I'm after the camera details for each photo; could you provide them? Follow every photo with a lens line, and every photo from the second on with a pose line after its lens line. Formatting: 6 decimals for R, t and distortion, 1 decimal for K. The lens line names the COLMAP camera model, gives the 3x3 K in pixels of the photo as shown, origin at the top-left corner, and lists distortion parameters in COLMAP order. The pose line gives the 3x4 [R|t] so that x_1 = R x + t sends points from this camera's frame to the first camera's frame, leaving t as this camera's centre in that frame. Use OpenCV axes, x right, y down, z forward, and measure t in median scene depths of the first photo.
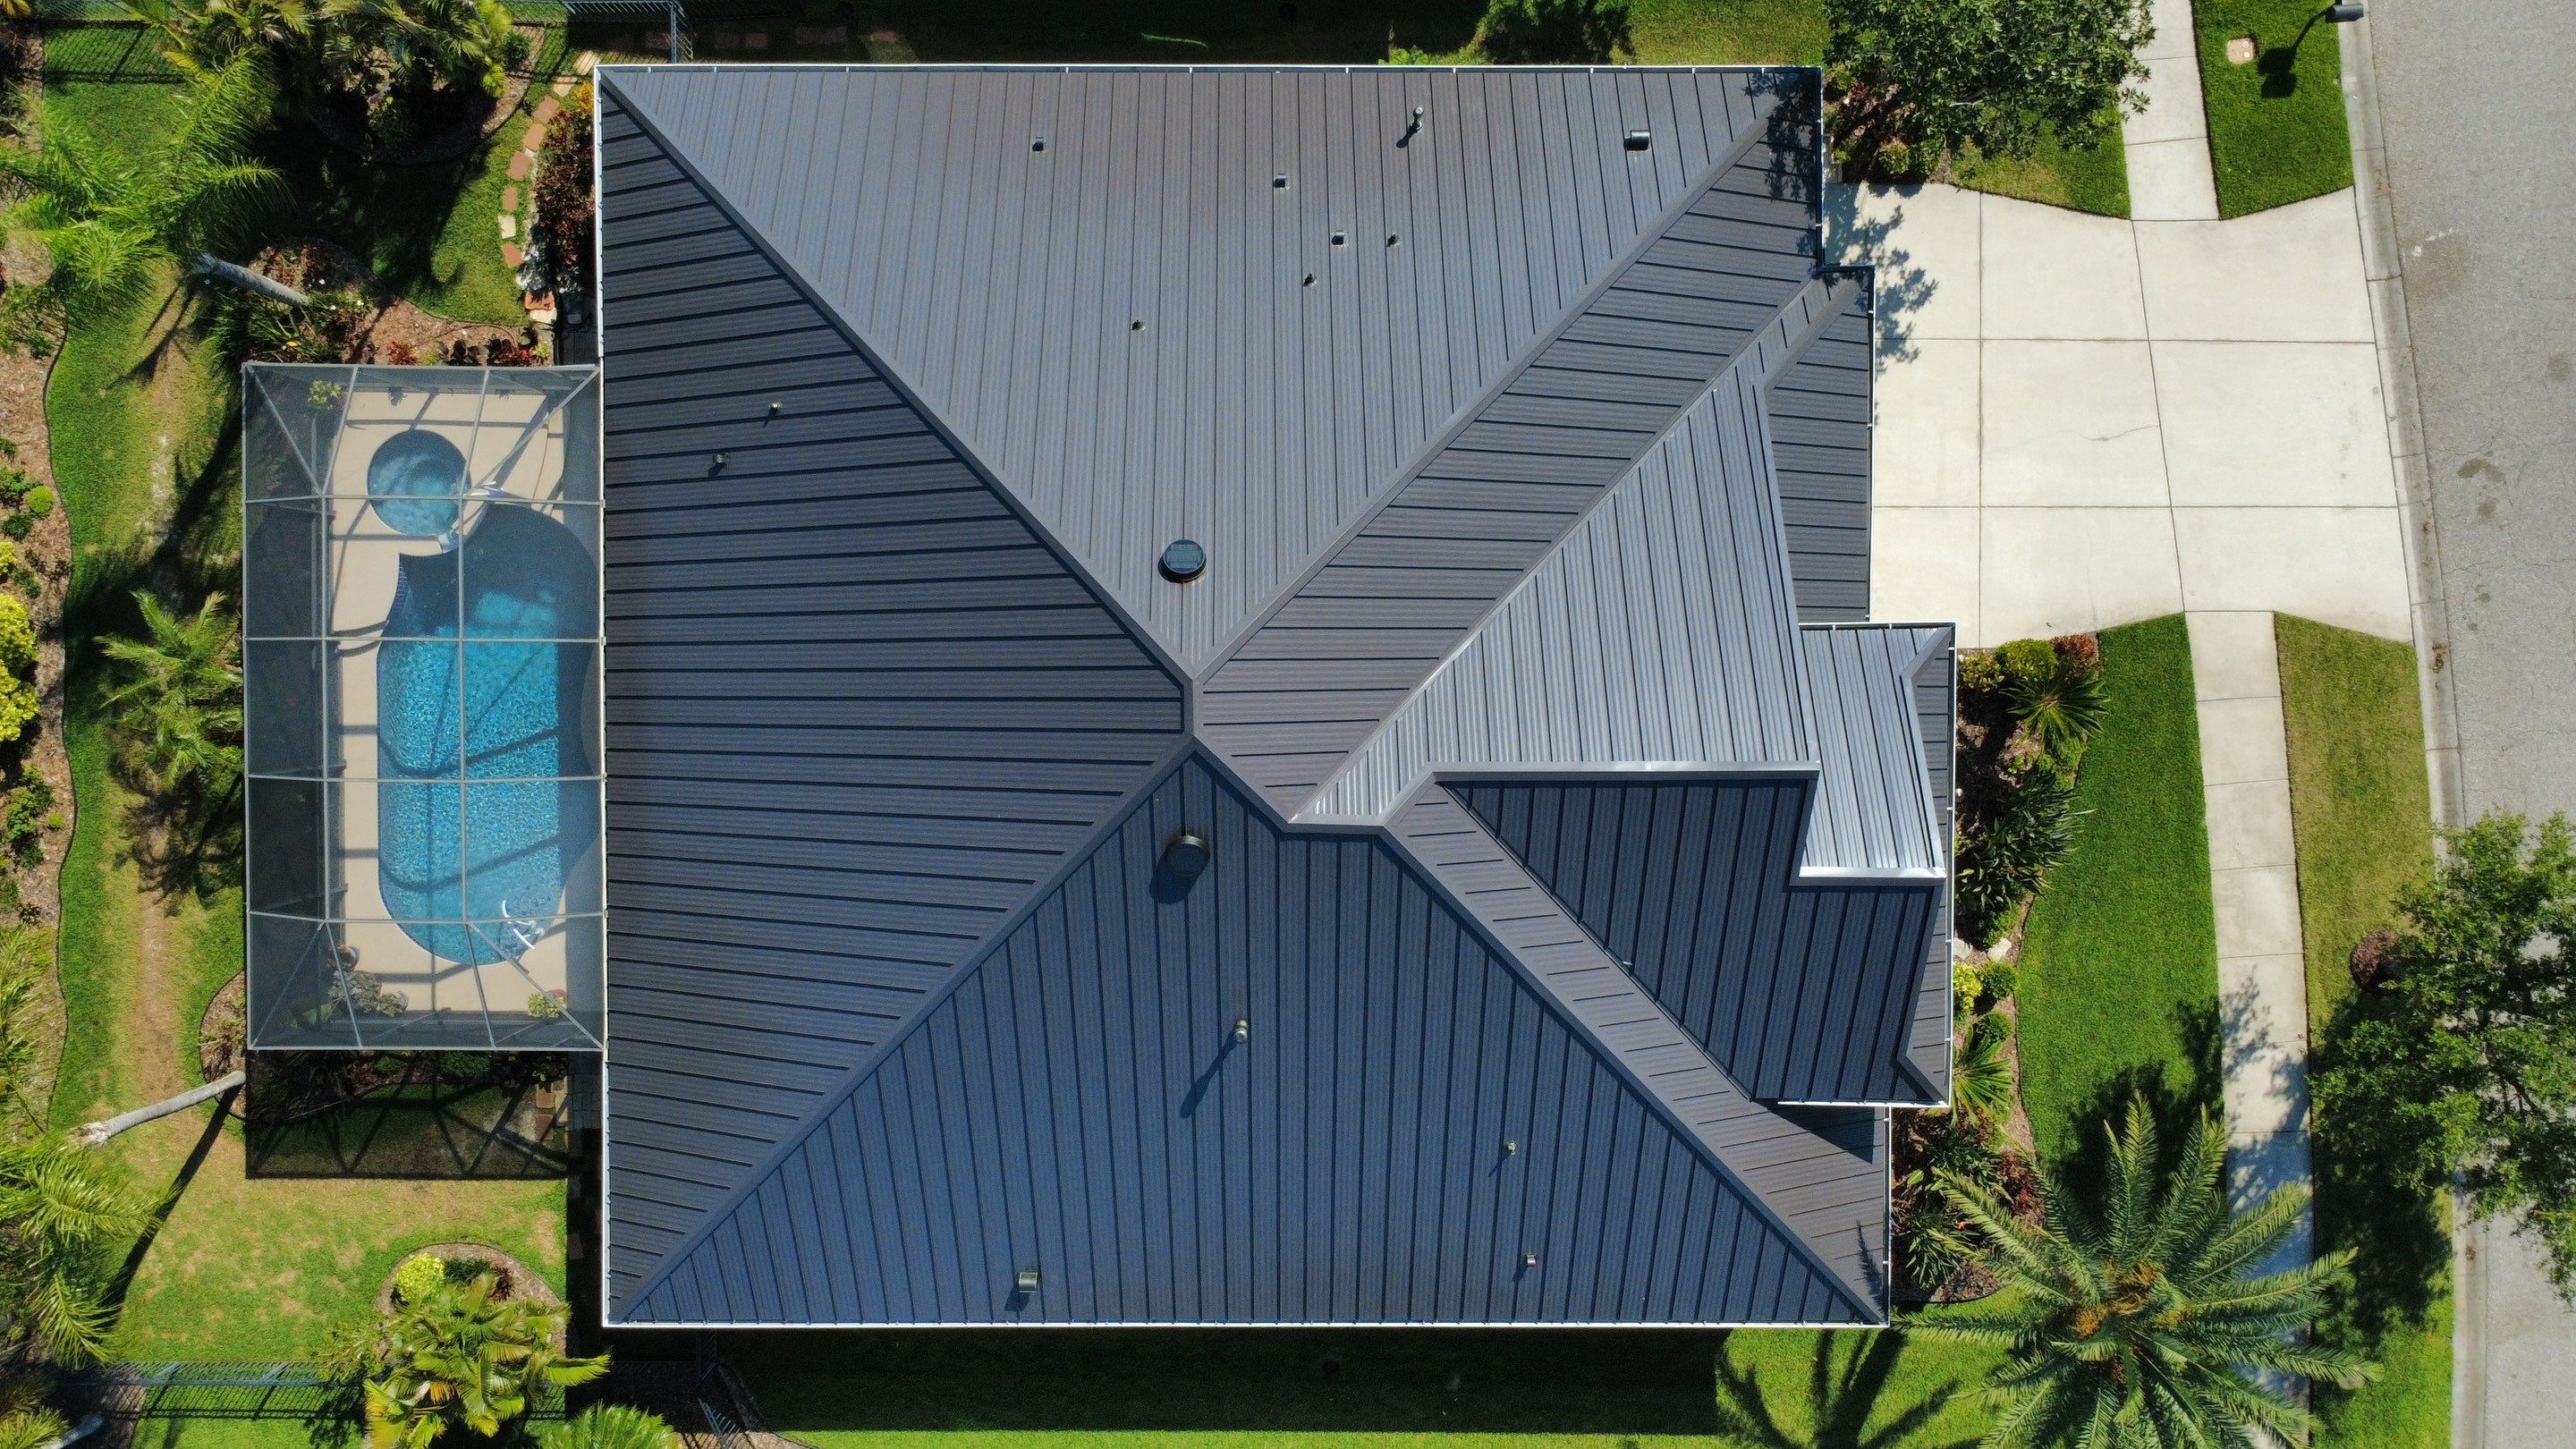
lens RADIAL K [[1869.1, 0, 1286.9], [0, 1869.1, 720.0], [0, 0, 1]] dist [0.001155, 0.000170]
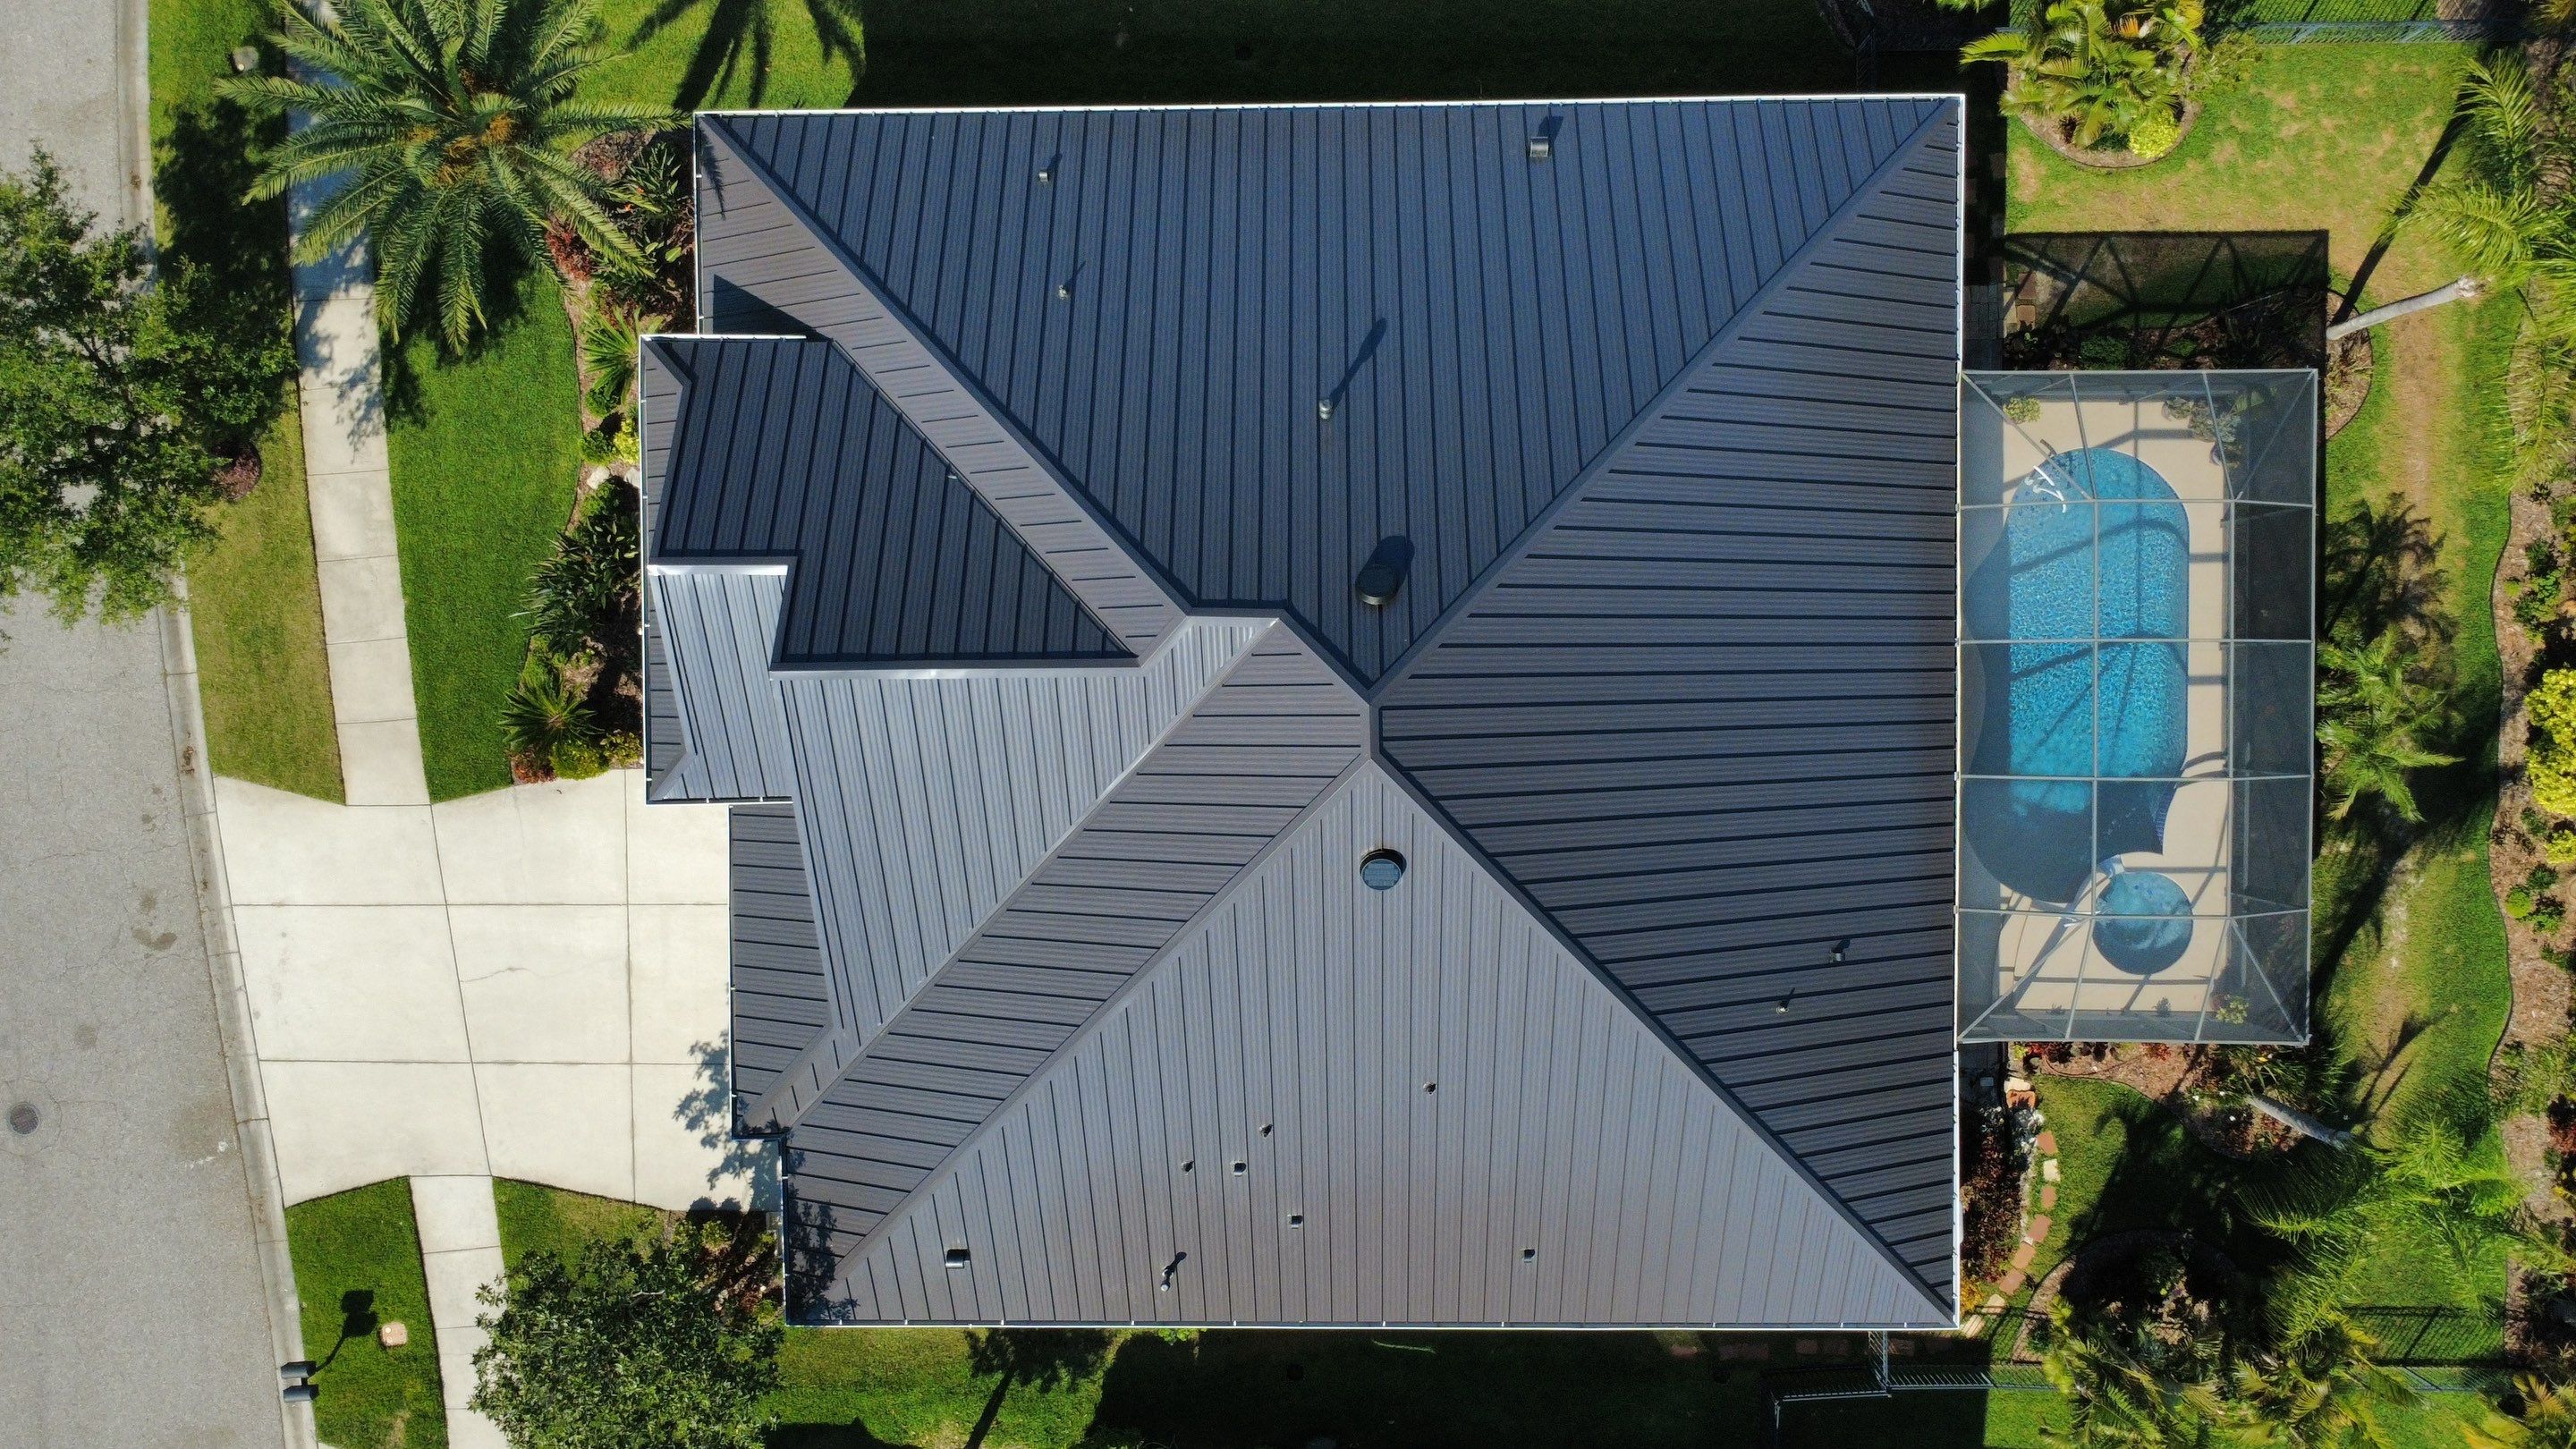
lens RADIAL K [[1869.1, 0, 1282.9], [0, 1869.1, 722.9], [0, 0, 1]] dist [0.001155, 0.000170]
pose [[-0.999703, 0.006305, 0.023560, -0.019601], [-0.007506, -0.998657, -0.051258, 0.038448], [0.023205, -0.051420, 0.998407, -0.026157]]
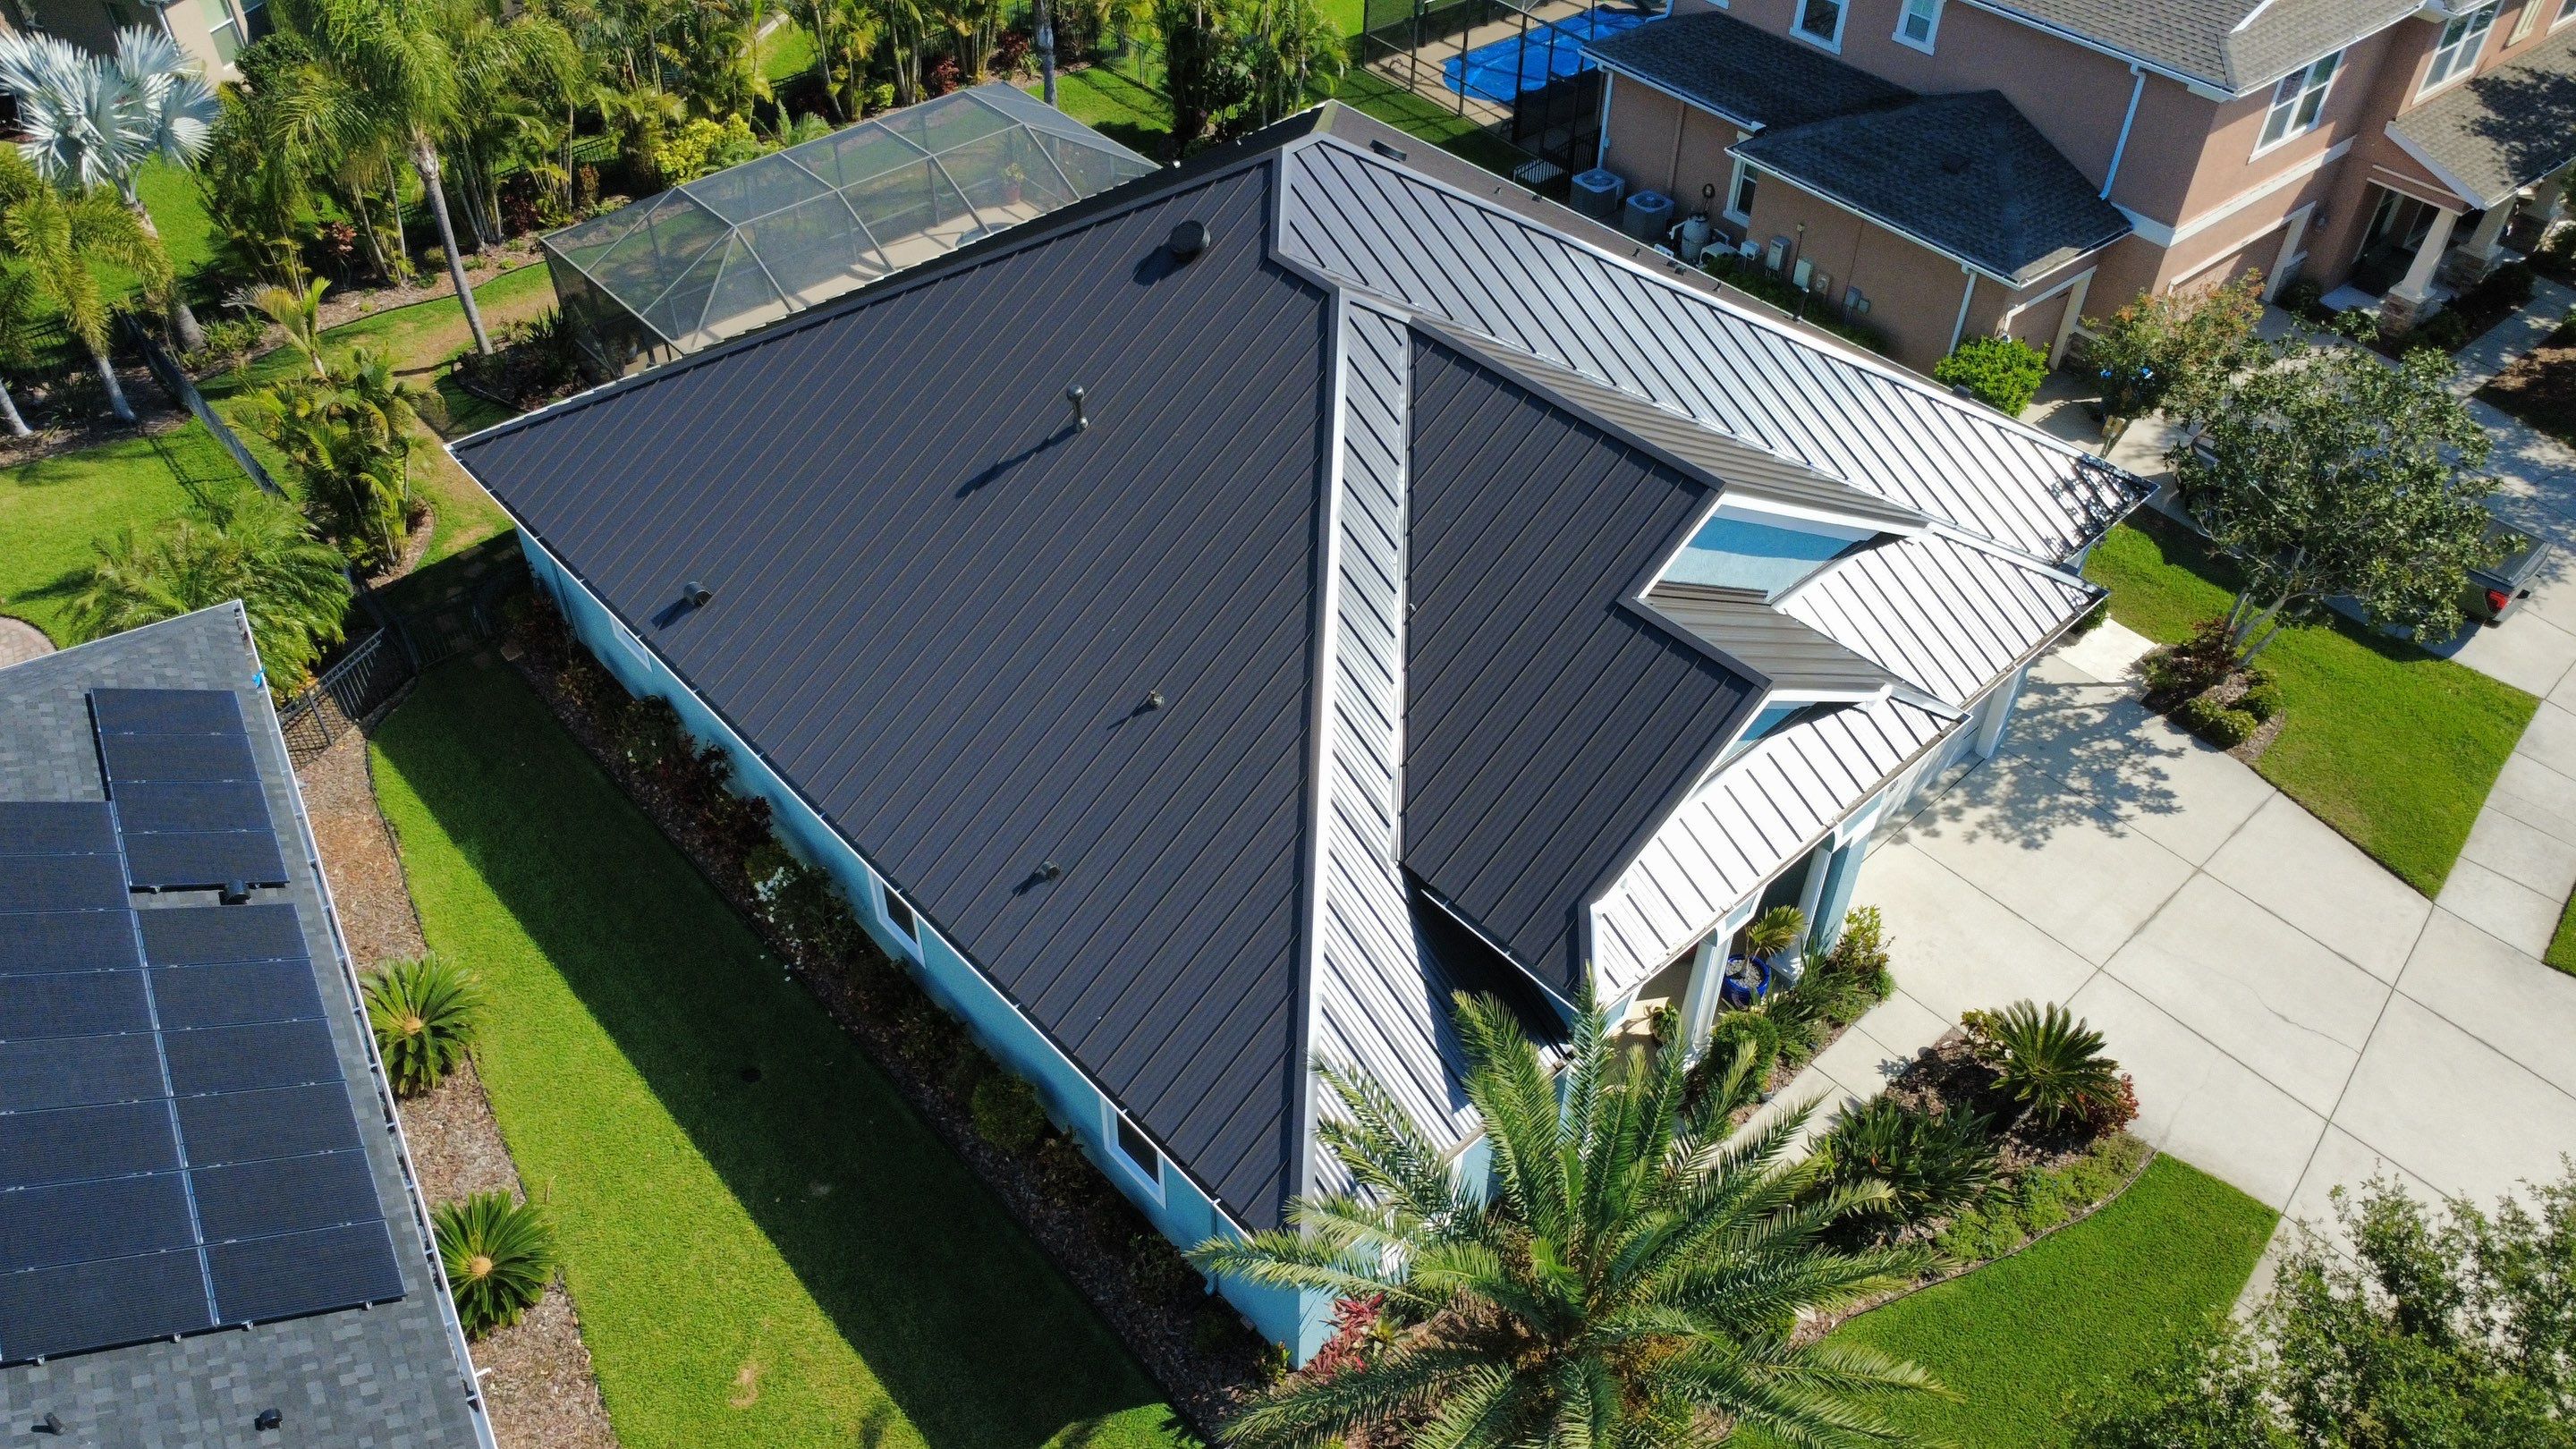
lens RADIAL K [[1869.1, 0, 1284.5], [0, 1869.1, 729.5], [0, 0, 1]] dist [0.001155, 0.000170]
pose [[0.675443, 0.501268, -0.540839, 0.530096], [-0.737034, 0.435435, -0.516891, 0.536049], [-0.023600, 0.747748, 0.663563, 0.395108]]
